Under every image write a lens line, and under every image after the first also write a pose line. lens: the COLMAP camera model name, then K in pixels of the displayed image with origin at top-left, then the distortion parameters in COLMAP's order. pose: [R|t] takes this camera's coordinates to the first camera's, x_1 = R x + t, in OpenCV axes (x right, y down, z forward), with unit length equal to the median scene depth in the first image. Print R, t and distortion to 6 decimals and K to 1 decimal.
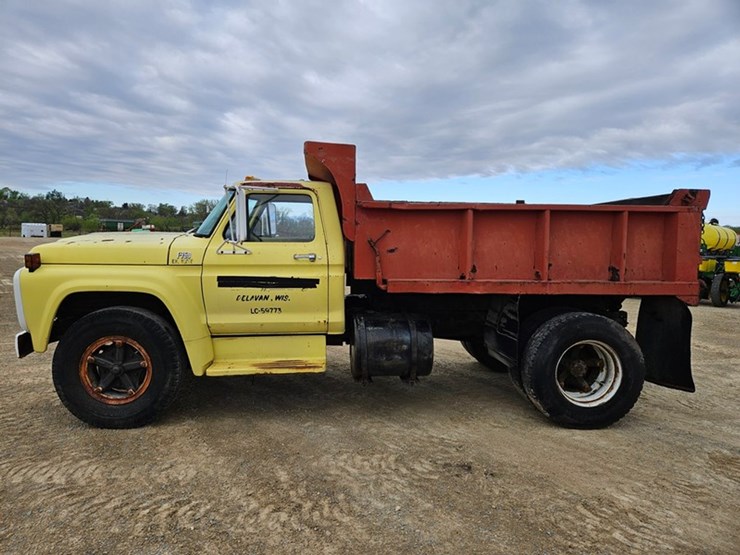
lens RADIAL K [[487.0, 0, 356.8], [0, 487.0, 269.7], [0, 0, 1]] dist [0.057858, -0.023677]
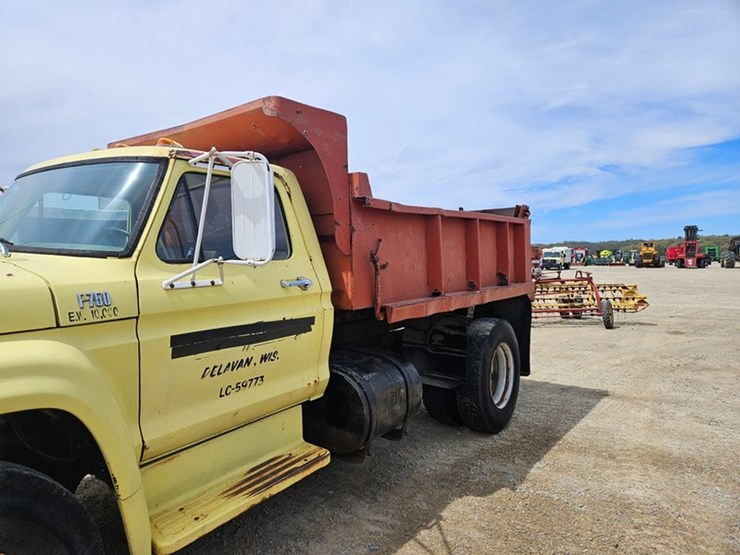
lens RADIAL K [[490.5, 0, 359.3], [0, 490.5, 268.8], [0, 0, 1]] dist [0.077754, -0.060936]
pose [[0.658262, -0.049297, 0.751173, -0.517596], [0.076710, 0.997052, -0.001789, -0.037194], [-0.748871, 0.058800, 0.660103, 0.529175]]
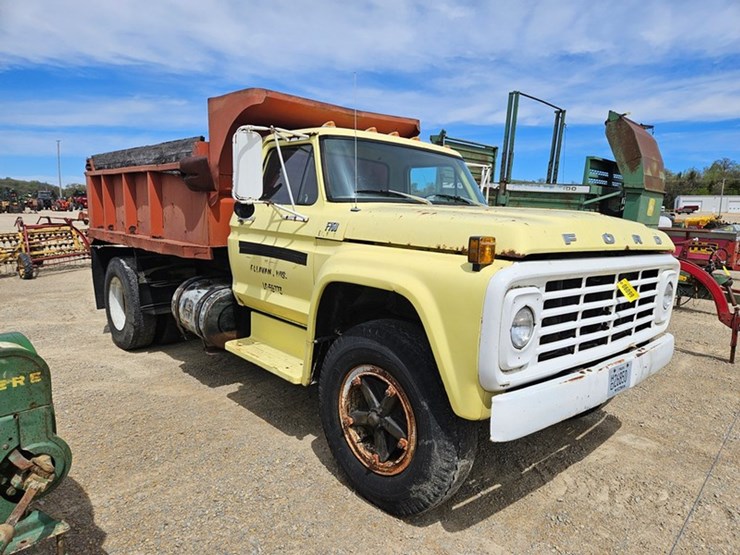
lens RADIAL K [[494.9, 0, 374.2], [0, 494.9, 283.0], [0, 0, 1]] dist [0.054193, -0.027894]
pose [[-0.627007, -0.152997, 0.763842, -0.966523], [0.013005, 0.978332, 0.206634, -0.137890], [-0.778905, 0.139494, -0.611431, 1.839315]]
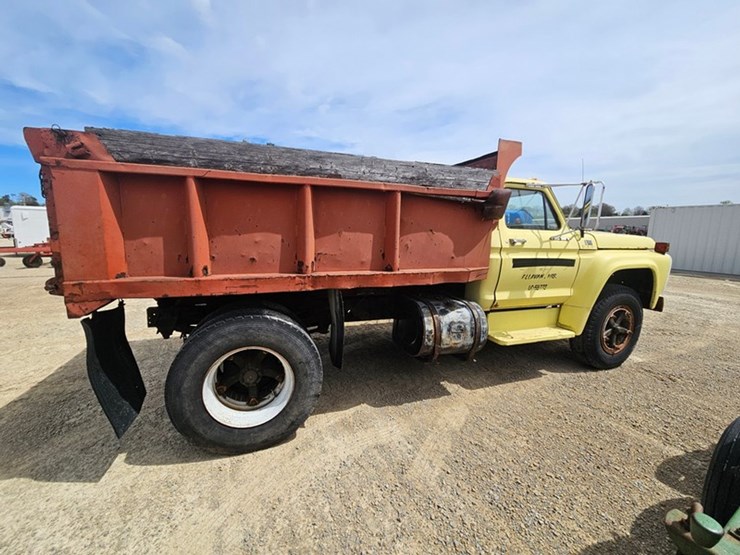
lens RADIAL K [[303.4, 0, 367.1], [0, 303.4, 273.9], [0, 0, 1]] dist [-0.001040, 0.000710]
pose [[-0.963085, -0.000617, -0.269195, 0.390073], [-0.058774, 0.976354, 0.208035, -0.121991], [0.262702, 0.216178, -0.940348, 2.050100]]
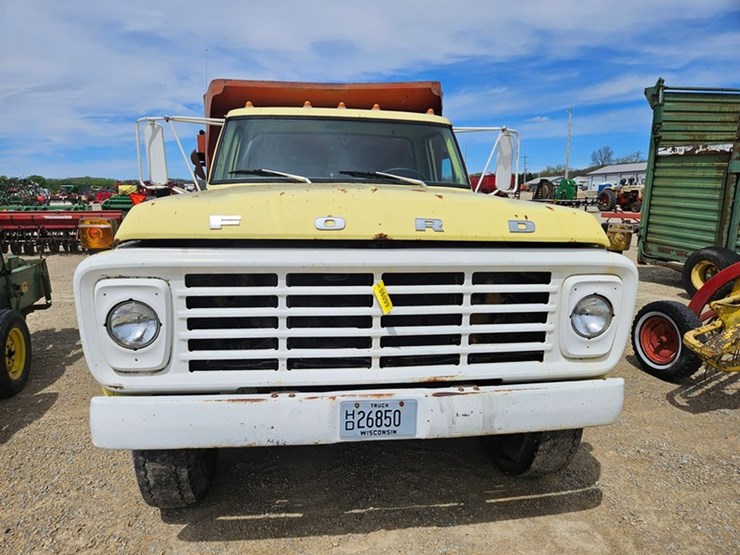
lens RADIAL K [[490.5, 0, 361.1], [0, 490.5, 276.8], [0, 0, 1]] dist [0.077754, -0.060936]
pose [[-0.056399, -0.195484, 0.979084, -1.111274], [0.075741, 0.976981, 0.199427, -0.099405], [-0.995531, 0.085404, -0.040295, 1.229990]]
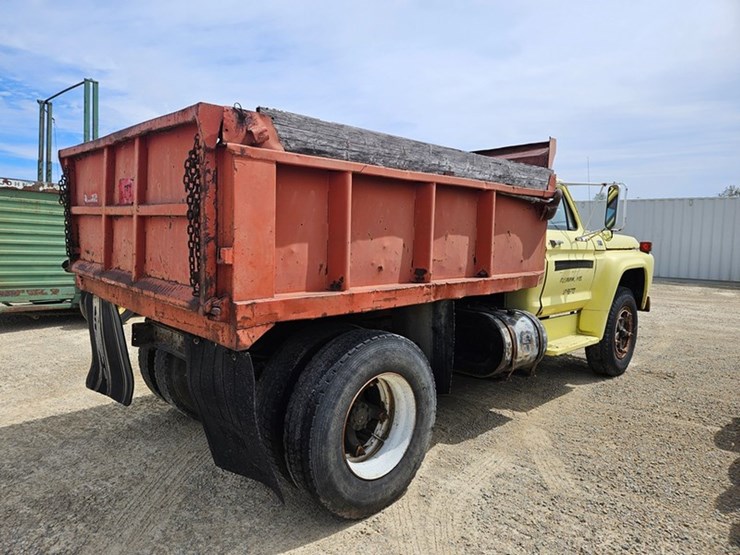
lens RADIAL K [[490.5, 0, 361.5], [0, 490.5, 269.9], [0, 0, 1]] dist [0.077754, -0.060936]
pose [[-0.773812, 0.015882, -0.633216, 0.877322], [-0.079153, 0.989425, 0.121544, -0.108639], [0.628450, 0.144173, -0.764372, 2.029997]]
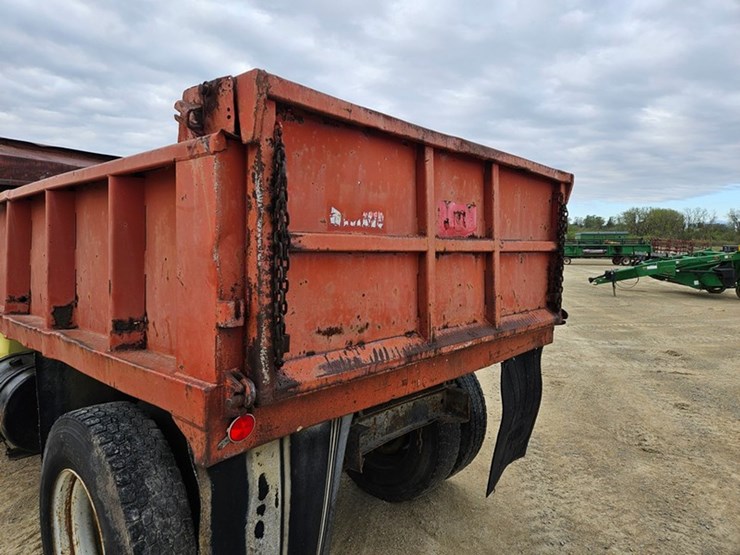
lens RADIAL K [[488.2, 0, 361.4], [0, 488.2, 269.7], [0, 0, 1]] dist [0.073036, -0.048078]
pose [[0.692180, 0.021224, -0.721413, 0.986976], [-0.040169, 0.999151, -0.009146, -0.046959], [0.720606, 0.035309, 0.692445, 0.876646]]
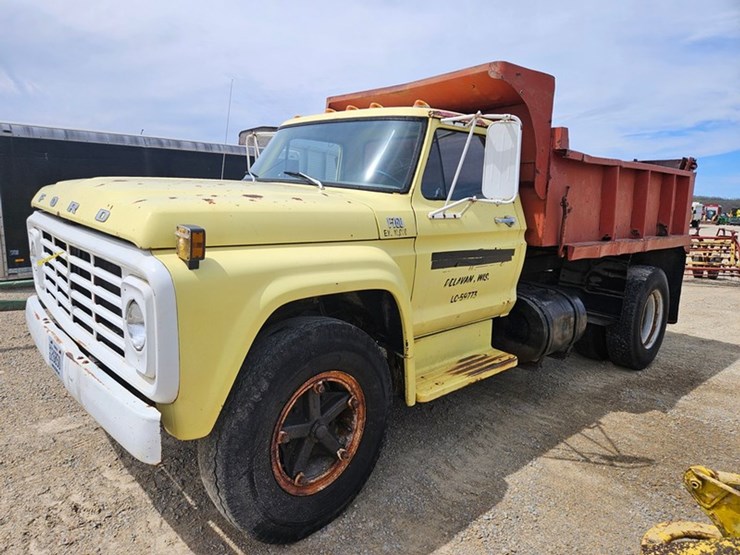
lens RADIAL K [[490.5, 0, 358.8], [0, 490.5, 269.1], [0, 0, 1]] dist [0.077754, -0.060936]
pose [[0.789113, -0.079299, 0.609108, -0.756966], [0.019994, 0.994422, 0.103560, -0.035382], [-0.613923, -0.069542, 0.786297, 0.530495]]
